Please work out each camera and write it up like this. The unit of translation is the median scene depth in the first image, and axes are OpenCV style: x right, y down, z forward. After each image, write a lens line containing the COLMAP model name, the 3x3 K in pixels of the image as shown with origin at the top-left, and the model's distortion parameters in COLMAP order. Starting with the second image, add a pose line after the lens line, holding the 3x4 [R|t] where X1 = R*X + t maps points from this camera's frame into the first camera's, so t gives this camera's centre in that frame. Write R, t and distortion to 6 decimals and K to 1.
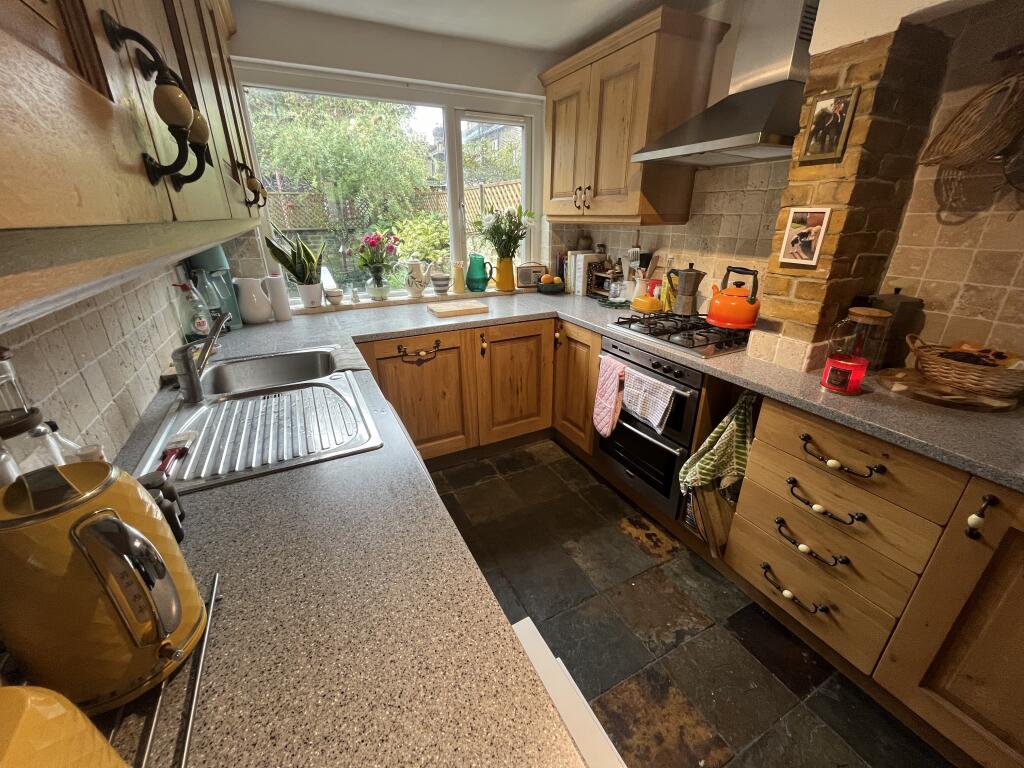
lens RADIAL K [[413.0, 0, 513.5], [0, 413.0, 384.0], [0, 0, 1]] dist [-0.007705, 0.000505]
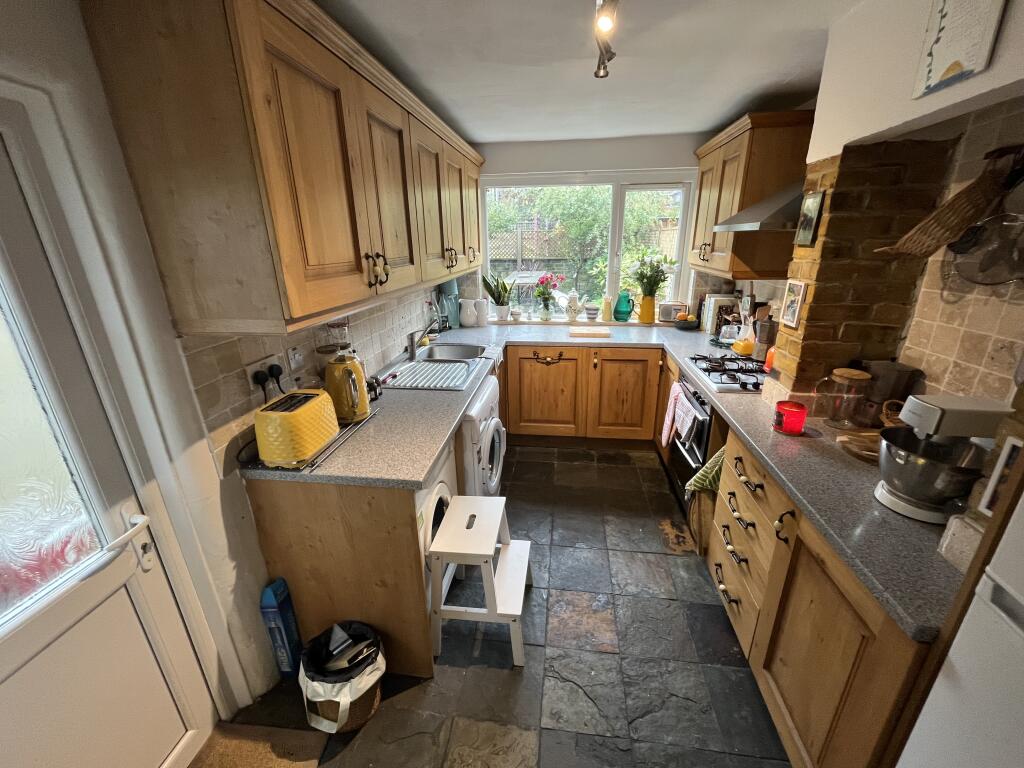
lens RADIAL K [[413.0, 0, 512.8], [0, 413.0, 385.3], [0, 0, 1]] dist [-0.007705, 0.000505]
pose [[0.824784, 0.182429, -0.535212, 0.462754], [-0.205928, 0.978434, 0.016160, 0.019000], [0.526617, 0.096887, 0.844563, -0.284094]]
